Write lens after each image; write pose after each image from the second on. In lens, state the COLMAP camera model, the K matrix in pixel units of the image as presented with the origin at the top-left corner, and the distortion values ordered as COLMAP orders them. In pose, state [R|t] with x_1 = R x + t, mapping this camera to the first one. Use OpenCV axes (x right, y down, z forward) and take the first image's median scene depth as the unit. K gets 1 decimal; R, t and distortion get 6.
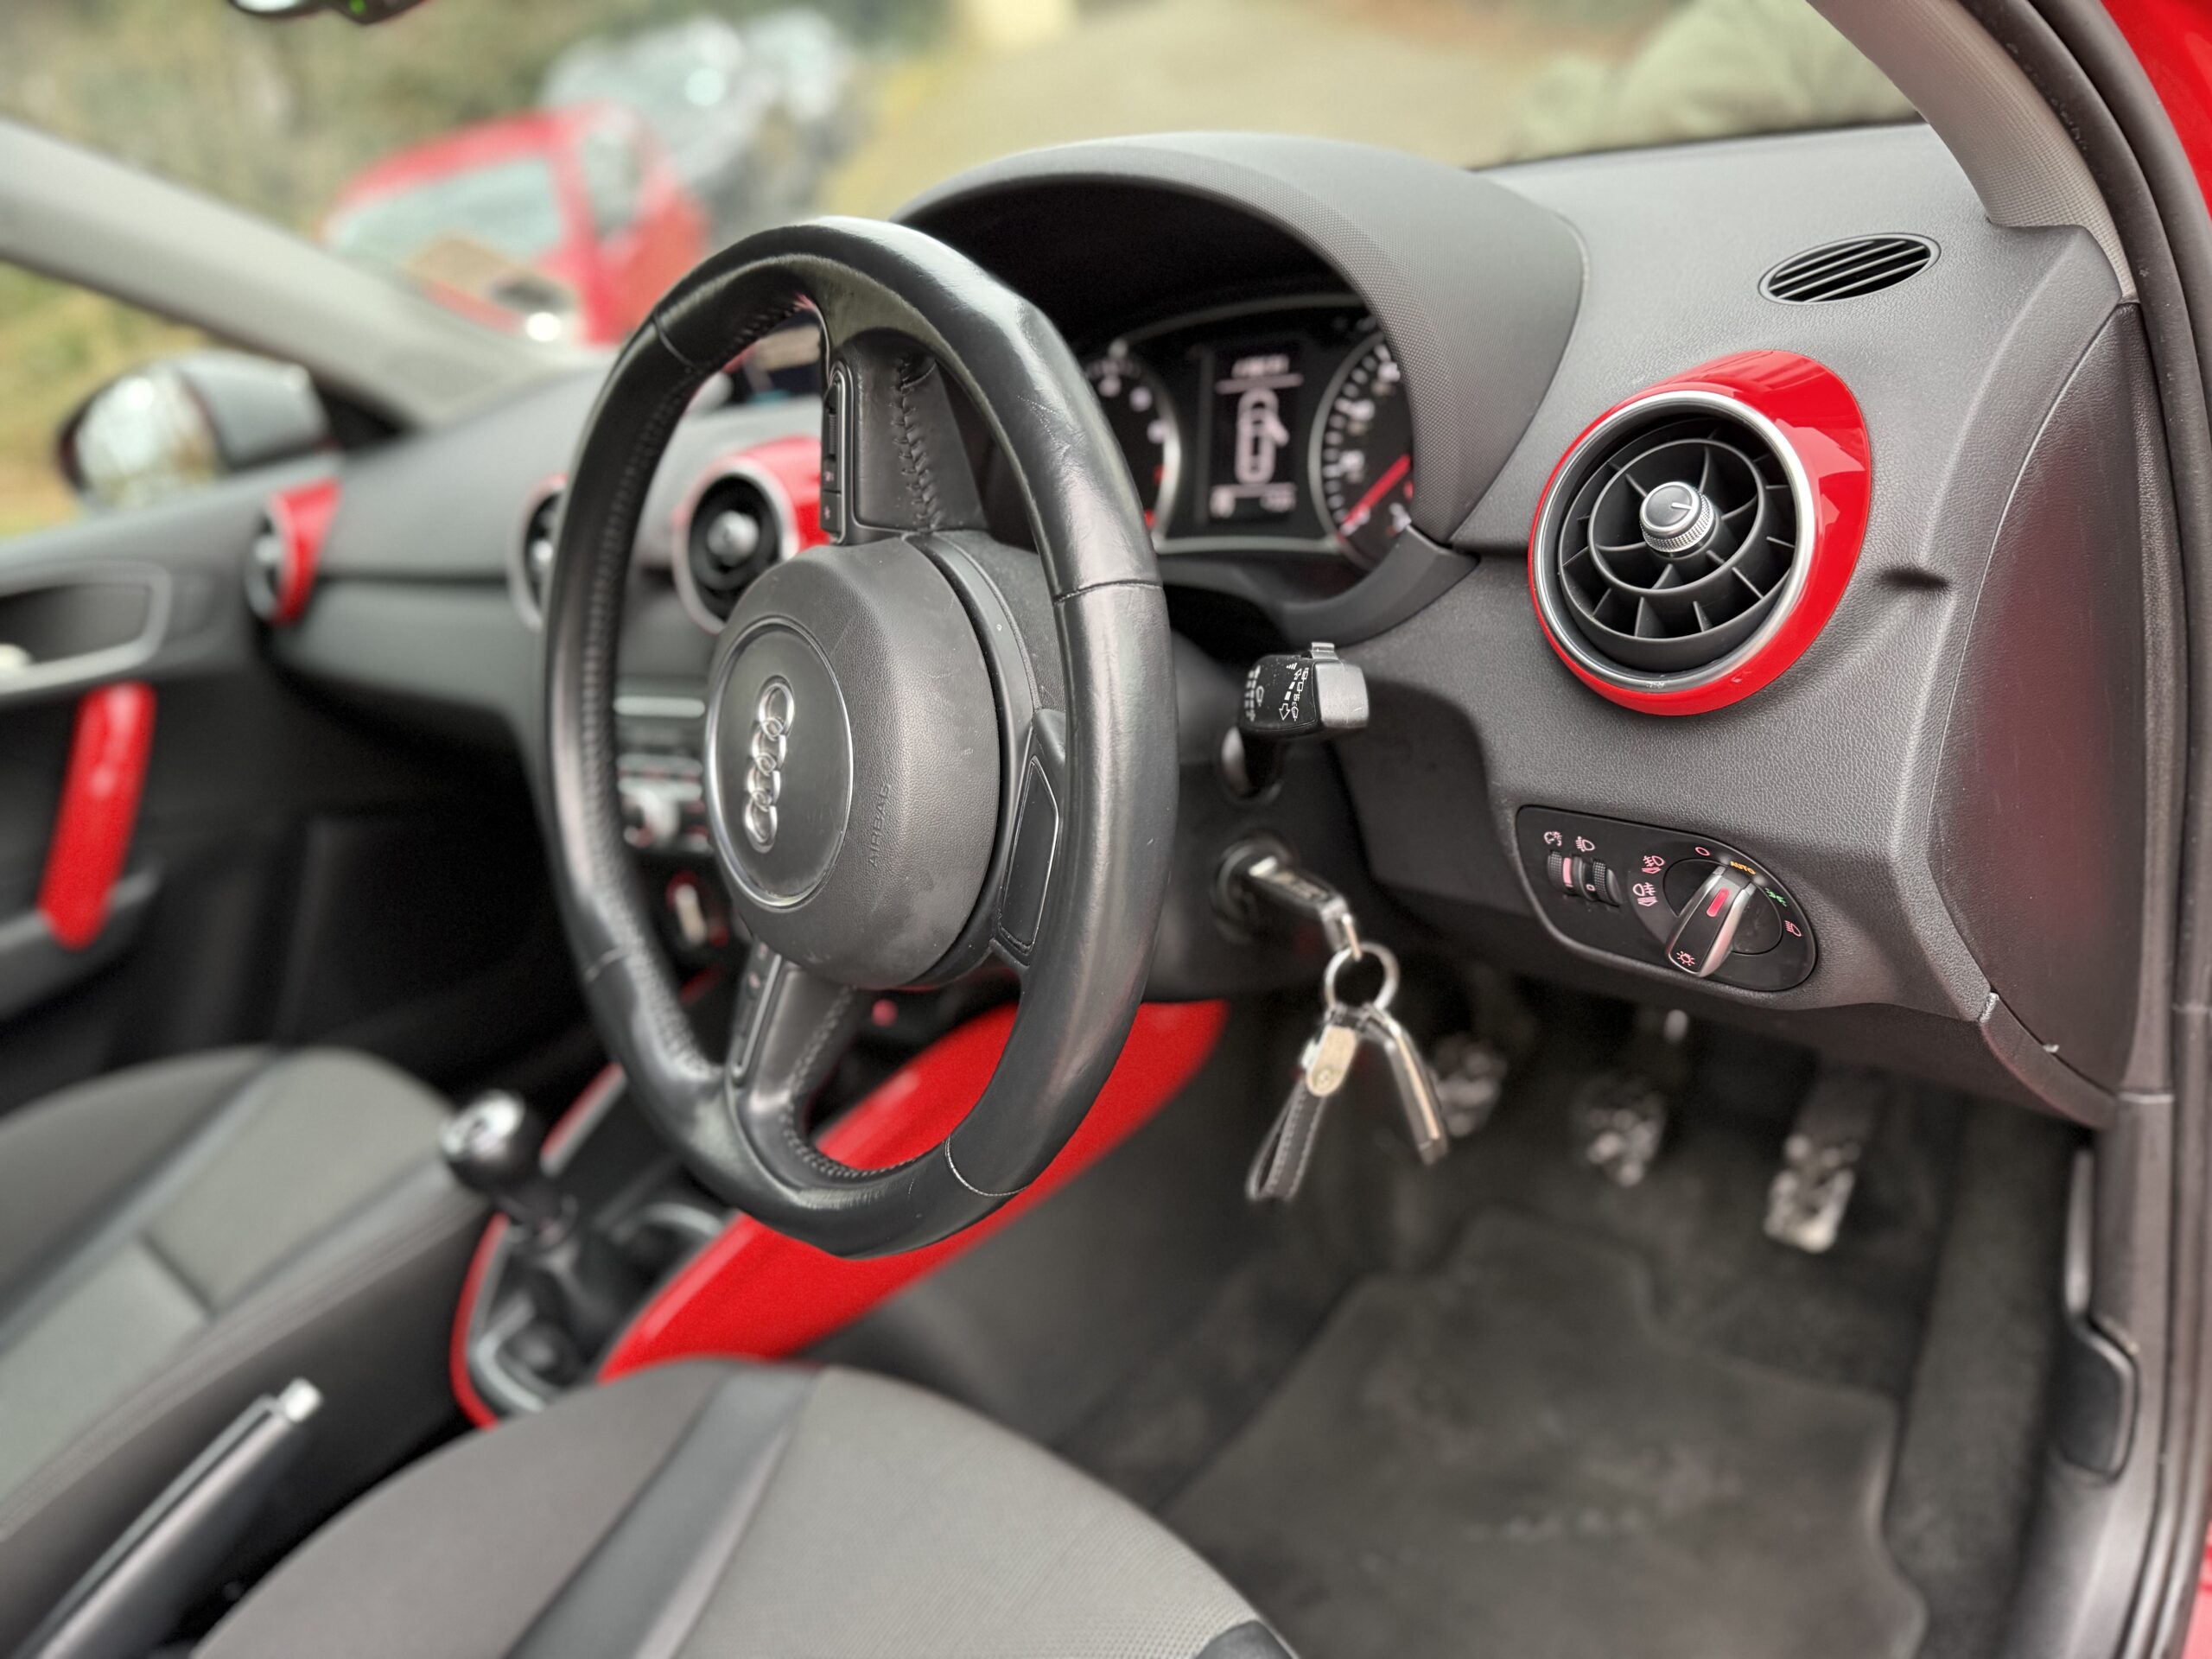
lens RADIAL K [[1551.7, 0, 1105.9], [0, 1551.7, 798.2], [0, 0, 1]] dist [-0.003928, -0.004191]
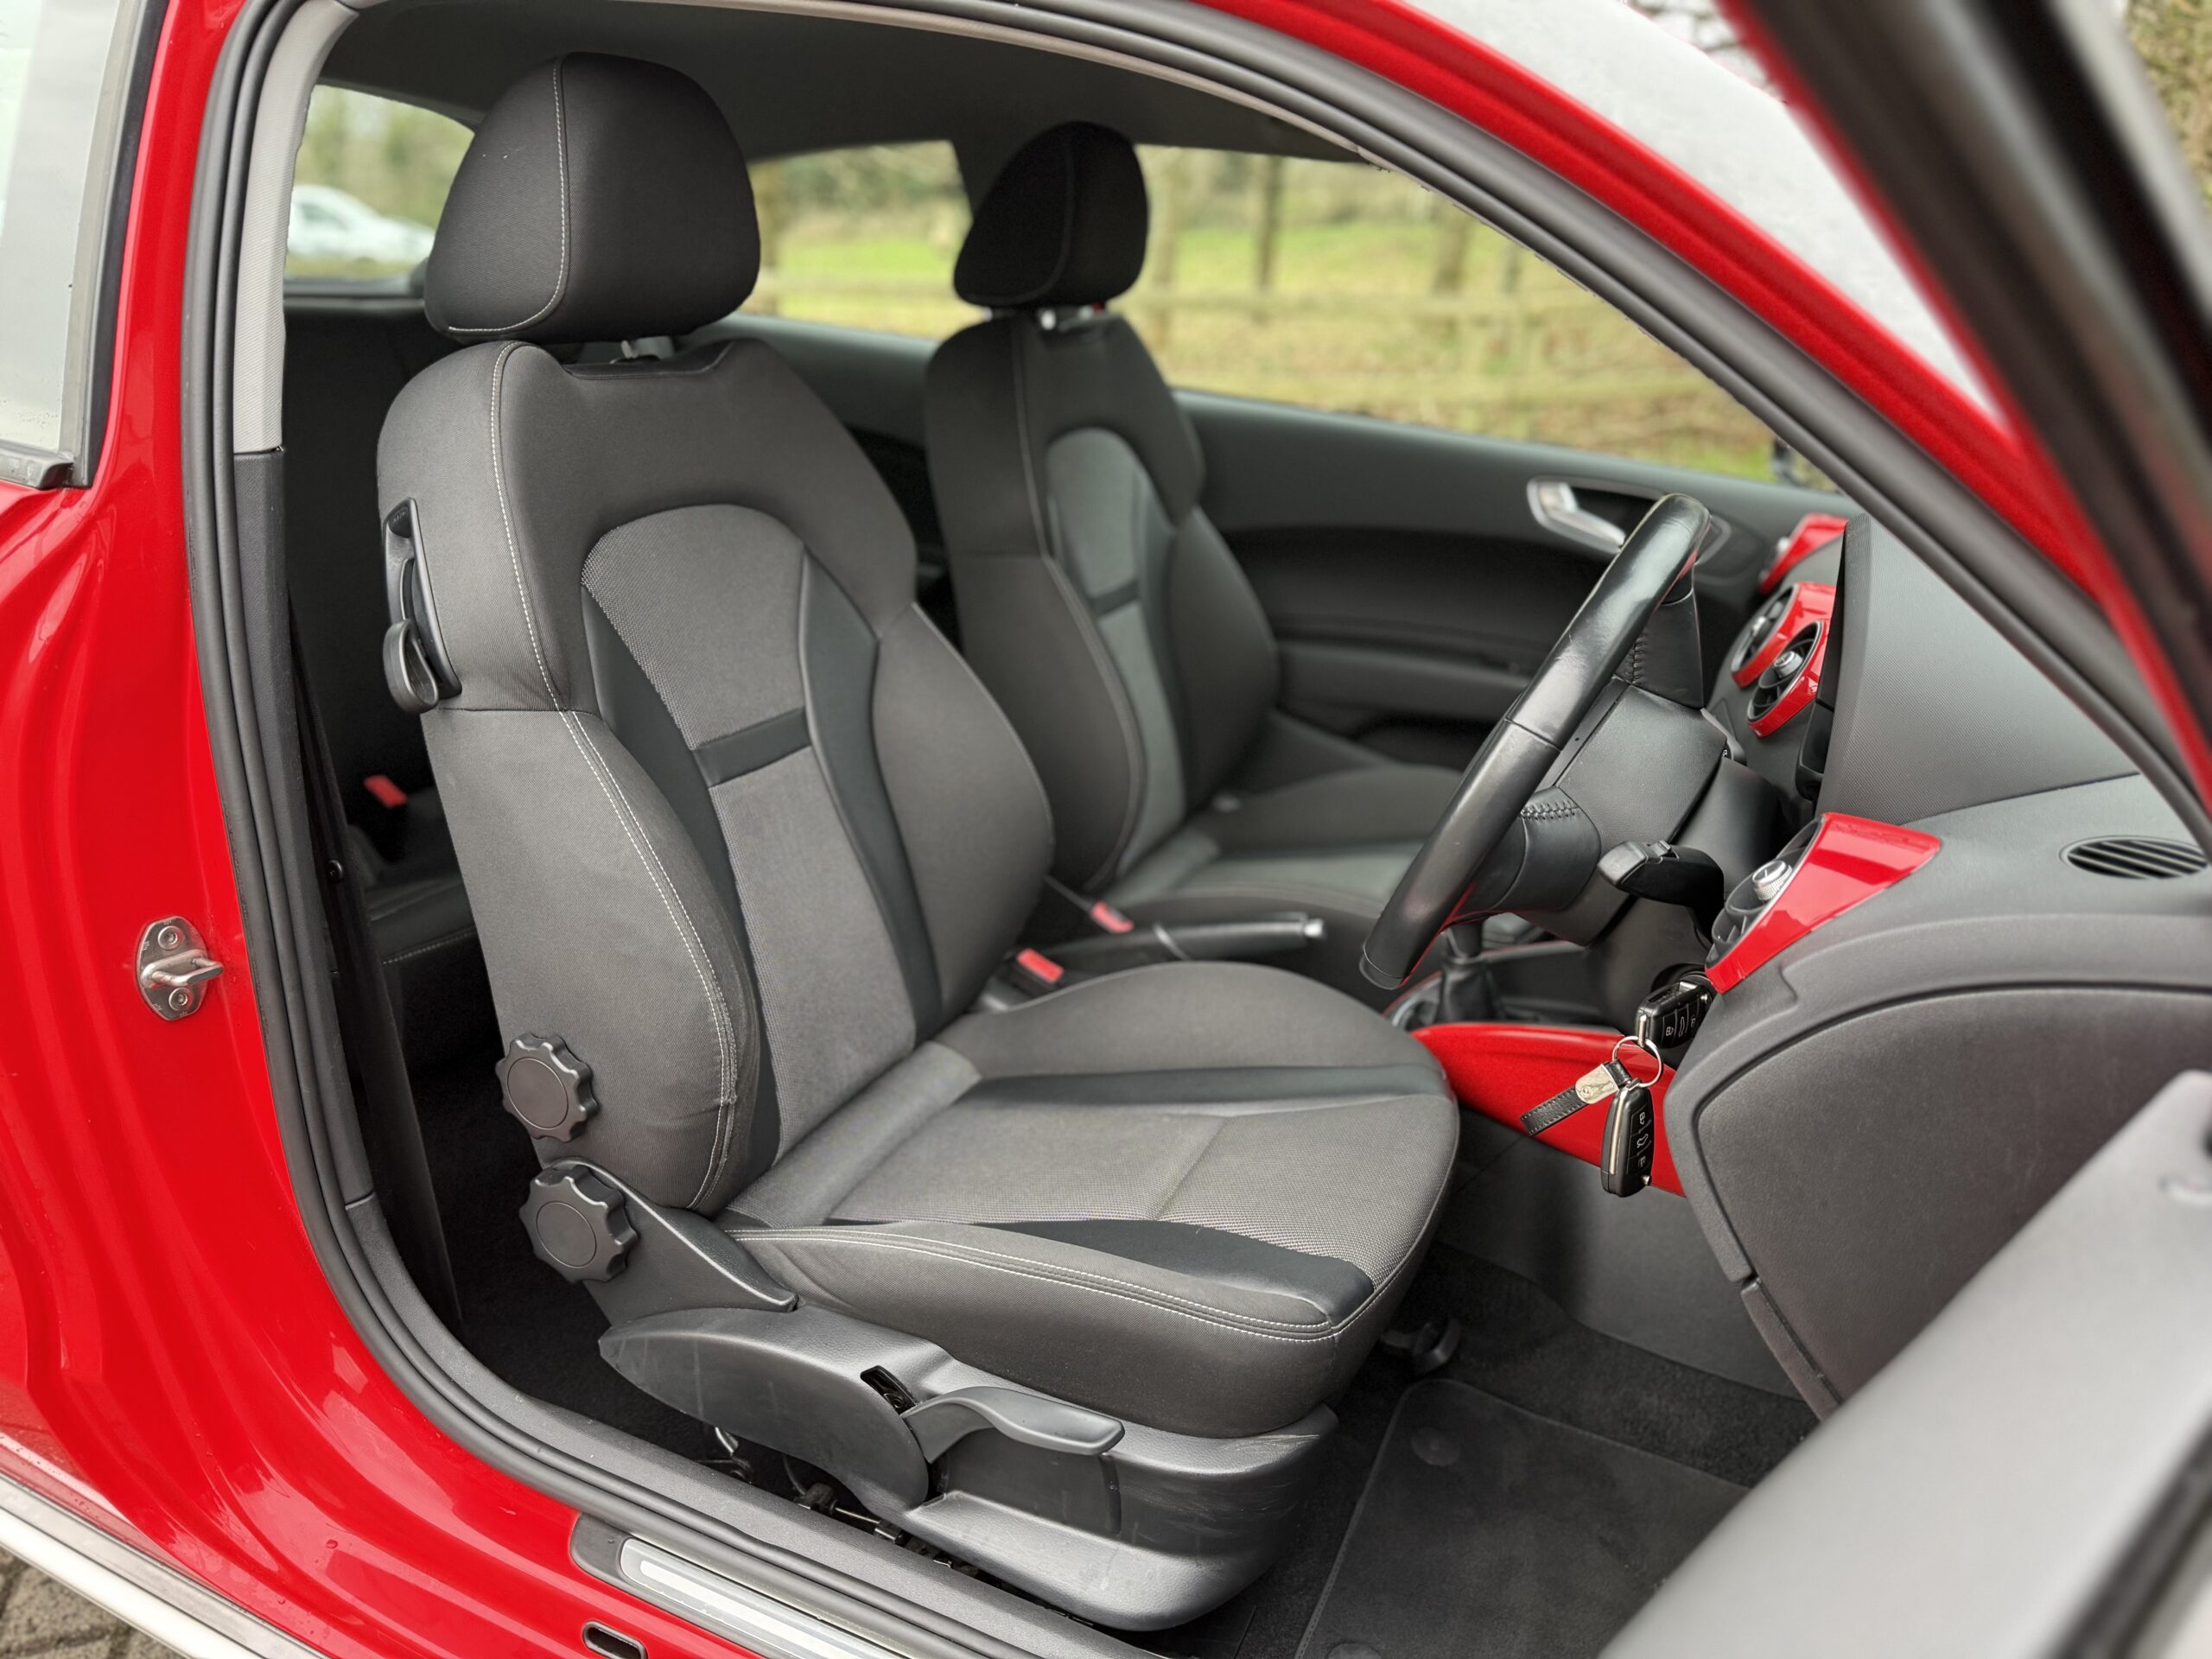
lens RADIAL K [[1588.8, 0, 1107.7], [0, 1588.8, 809.0], [0, 0, 1]] dist [0.008466, -0.007767]
pose [[0.290259, 0.538161, -0.791285, 0.645346], [-0.487675, 0.794639, 0.361554, -0.230079], [0.823360, 0.280946, 0.493099, -0.160358]]
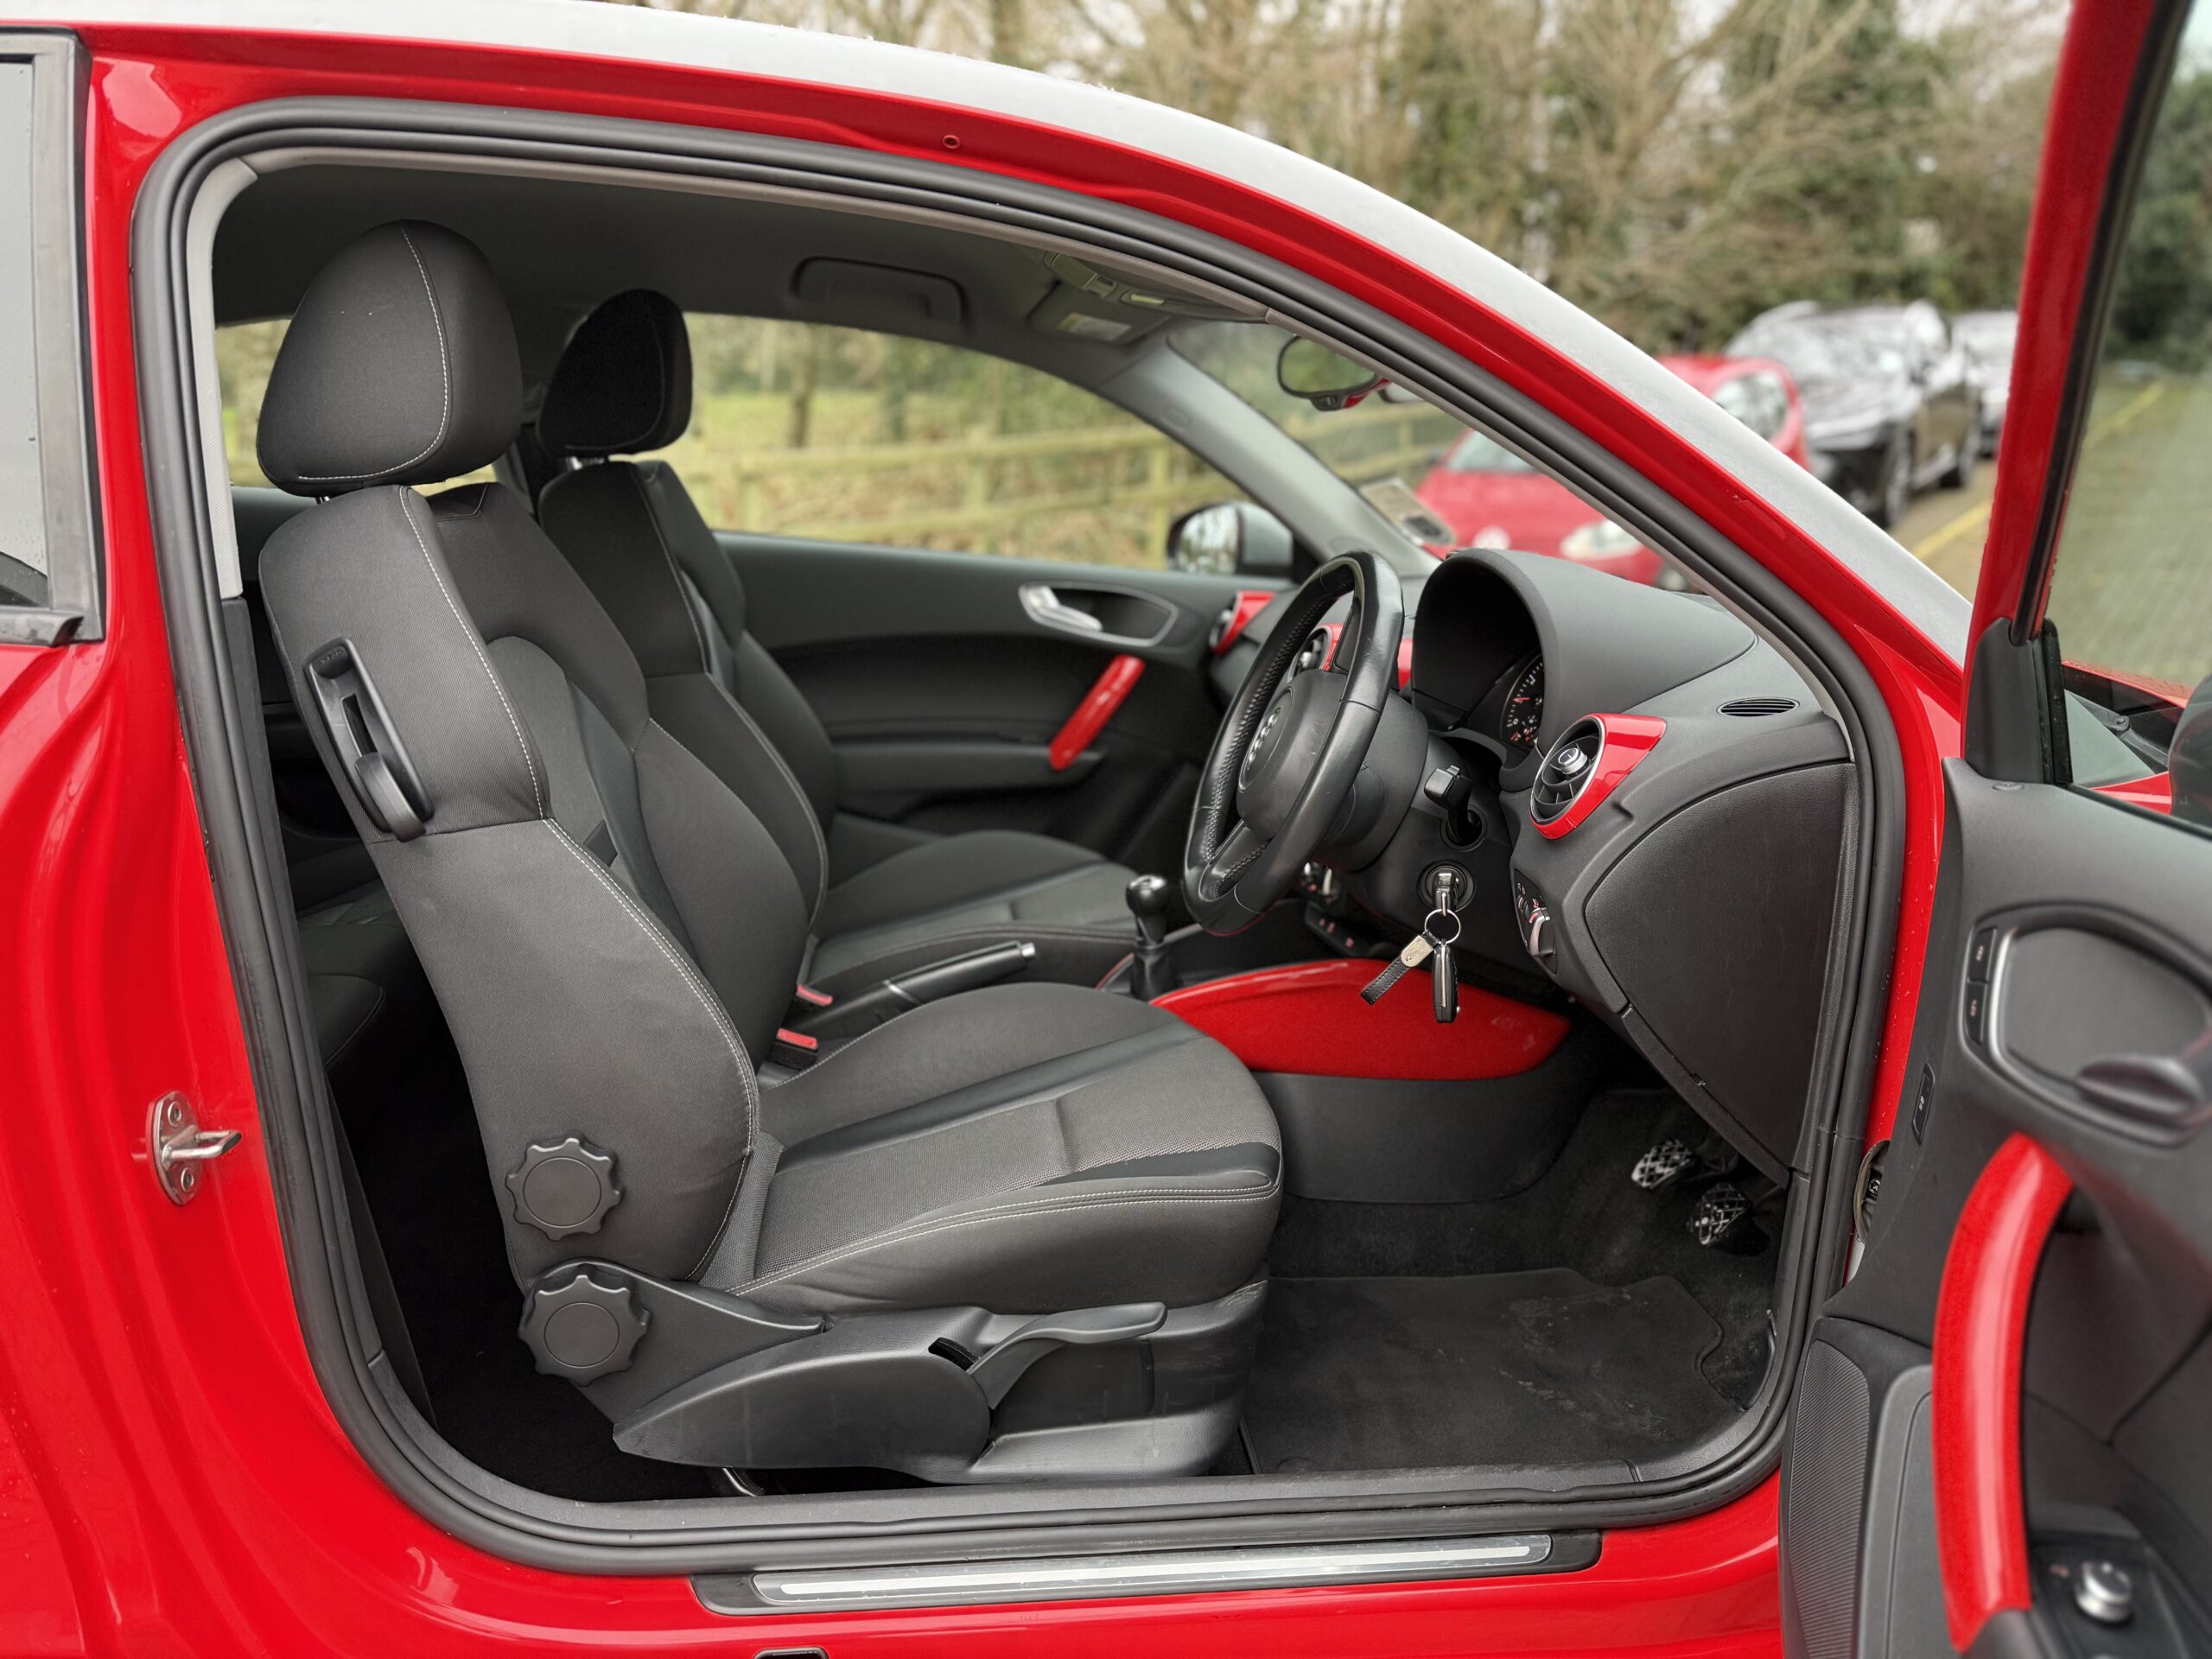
lens RADIAL K [[1588.8, 0, 1107.7], [0, 1588.8, 809.0], [0, 0, 1]] dist [0.008466, -0.007767]
pose [[0.738148, 0.374257, -0.561311, 0.585867], [-0.435547, 0.899756, 0.027153, 0.065765], [0.515206, 0.224434, 0.827159, -0.673790]]
